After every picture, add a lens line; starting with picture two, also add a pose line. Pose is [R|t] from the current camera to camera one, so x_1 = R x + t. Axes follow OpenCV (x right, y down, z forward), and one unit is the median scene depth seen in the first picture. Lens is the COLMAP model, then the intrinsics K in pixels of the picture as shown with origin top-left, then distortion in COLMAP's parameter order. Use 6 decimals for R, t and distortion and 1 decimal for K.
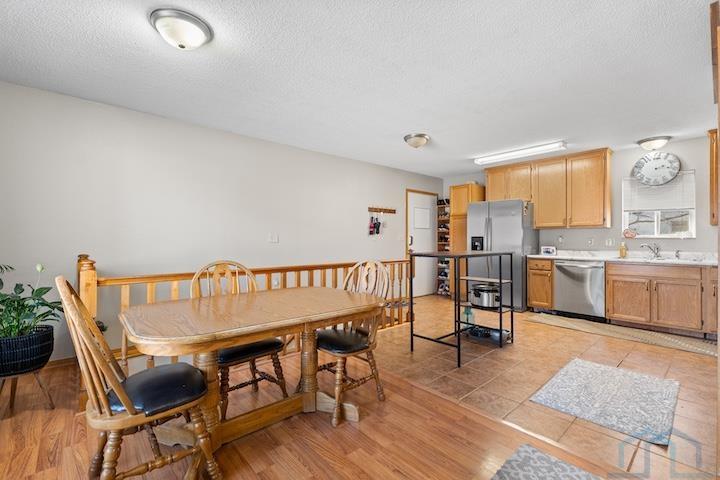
lens RADIAL K [[322.1, 0, 360.6], [0, 322.1, 240.7], [0, 0, 1]] dist [0.013063, 0.000464]
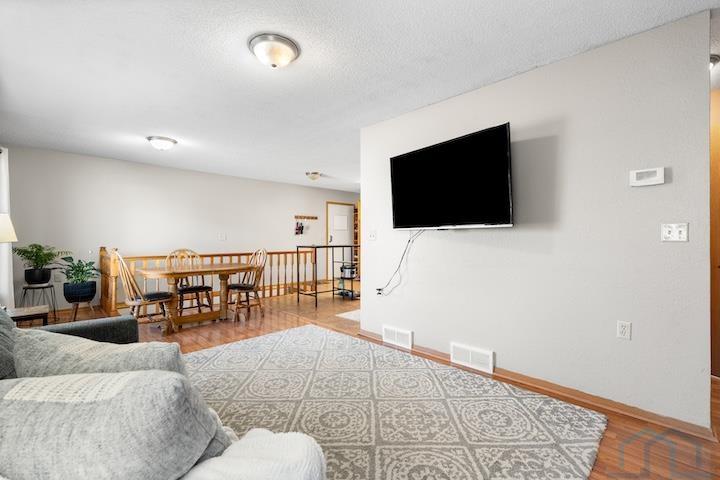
lens RADIAL K [[322.1, 0, 362.6], [0, 322.1, 237.7], [0, 0, 1]] dist [0.013063, 0.000464]
pose [[0.997500, -0.001245, 0.070662, 0.274045], [0.001502, 0.999992, -0.003573, -0.000286], [-0.070657, 0.003670, 0.997494, -0.541305]]
